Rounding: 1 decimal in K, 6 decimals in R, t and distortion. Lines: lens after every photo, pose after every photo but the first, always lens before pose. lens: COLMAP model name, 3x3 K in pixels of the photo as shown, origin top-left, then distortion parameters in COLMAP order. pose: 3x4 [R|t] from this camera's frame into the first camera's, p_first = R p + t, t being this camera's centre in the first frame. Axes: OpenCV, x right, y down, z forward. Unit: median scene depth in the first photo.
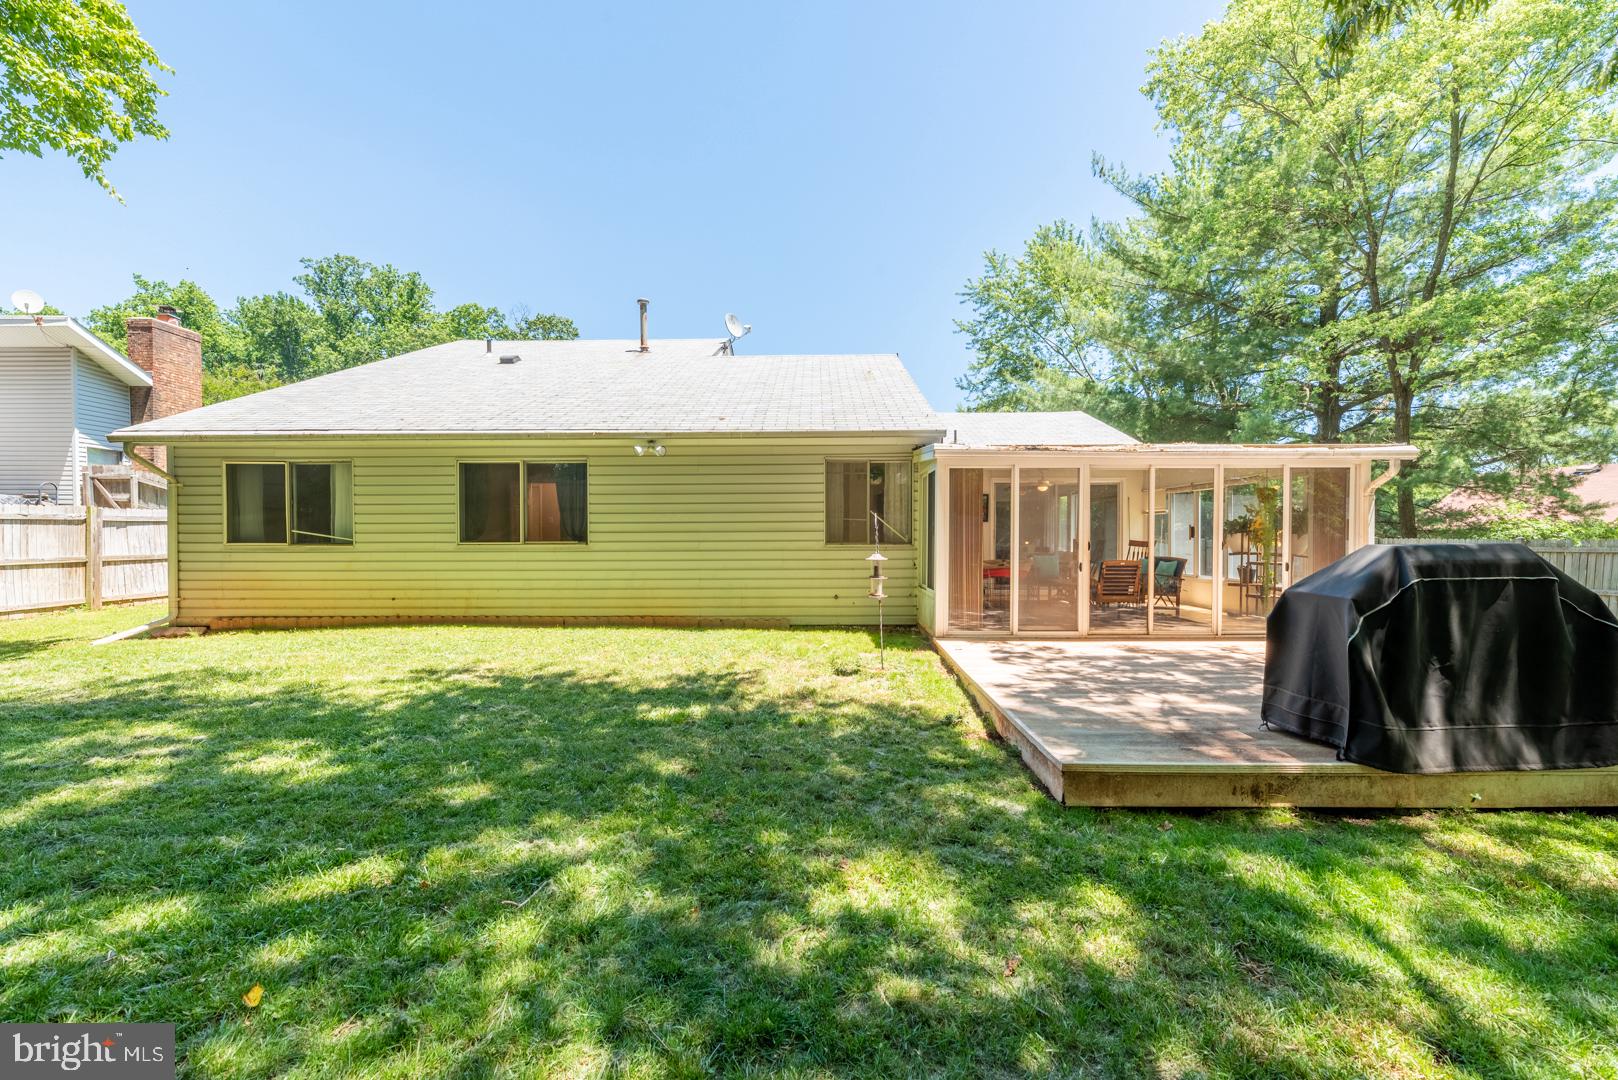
lens RADIAL K [[655.8, 0, 809.0], [0, 655.8, 540.0], [0, 0, 1]] dist [0.002675, 0.000202]
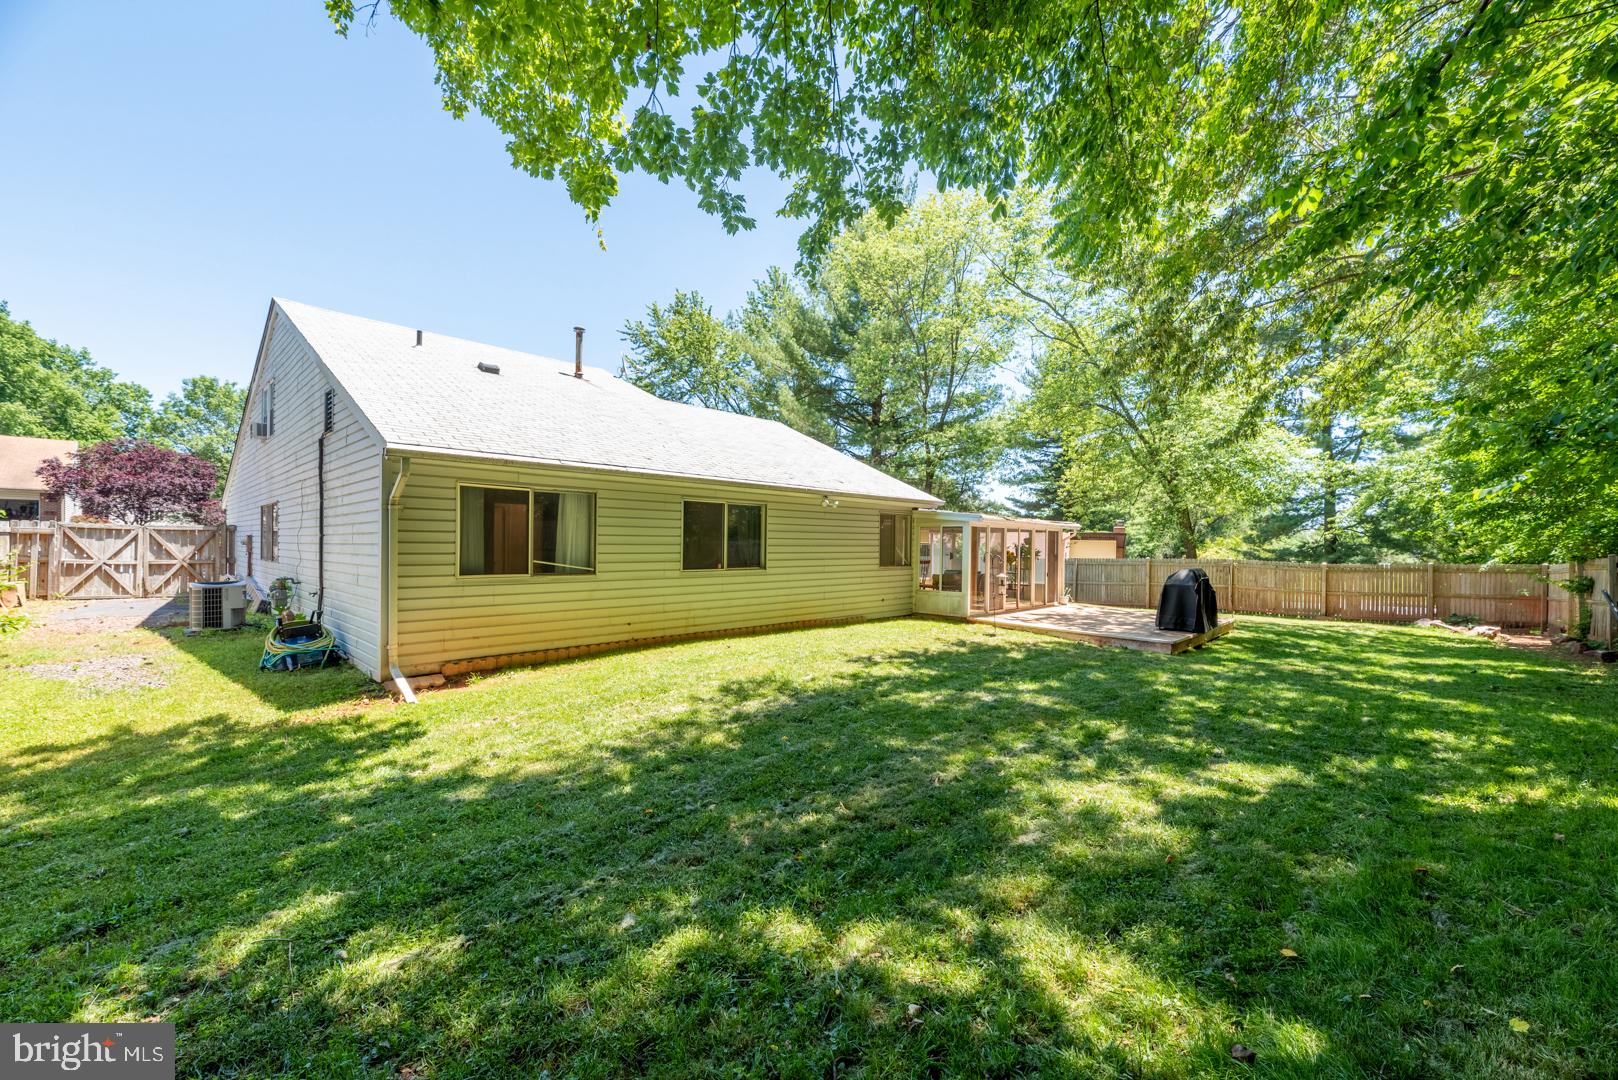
lens RADIAL K [[655.8, 0, 809.0], [0, 655.8, 540.0], [0, 0, 1]] dist [0.002675, 0.000202]
pose [[0.681390, 0.014912, 0.731769, -1.216722], [-0.008367, 0.999886, -0.012584, -0.035880], [-0.731873, 0.002452, 0.681437, 0.058362]]
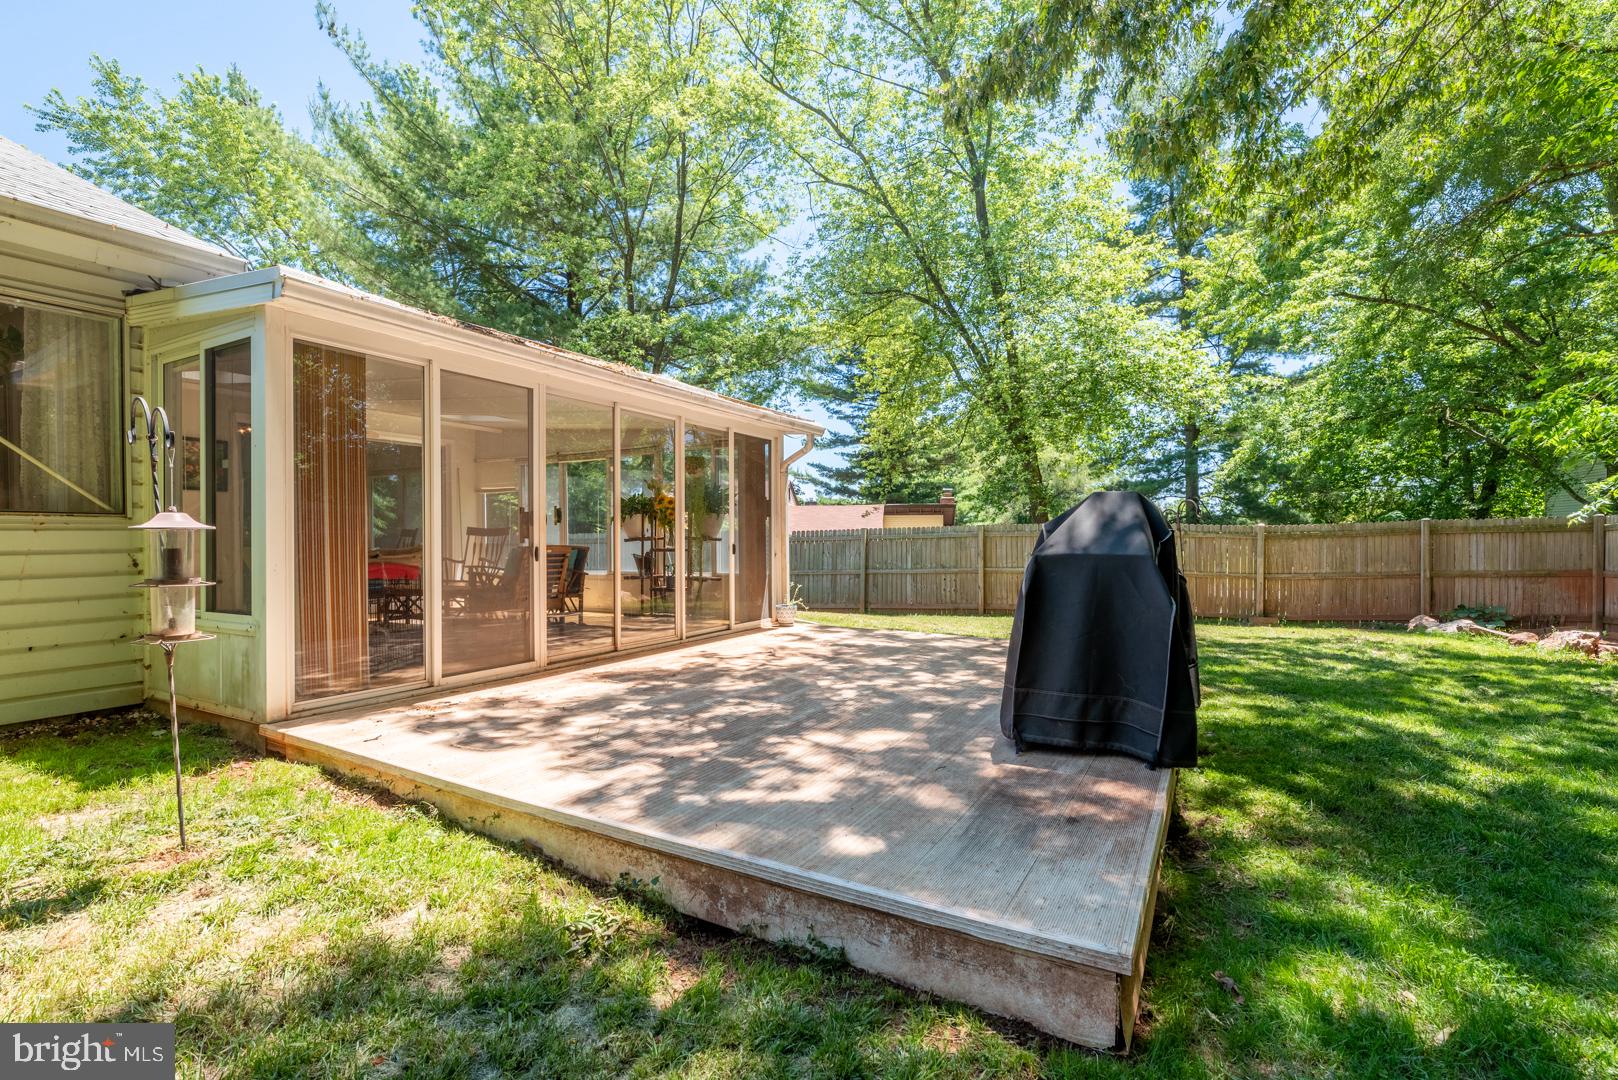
lens RADIAL K [[741.6, 0, 809.0], [0, 741.6, 540.0], [0, 0, 1]] dist [0.012245, 0.000358]
pose [[0.486057, -0.002325, 0.873924, -0.050510], [0.011866, 0.999922, -0.003940, 0.027899], [-0.873847, 0.012284, 0.486046, 0.366574]]
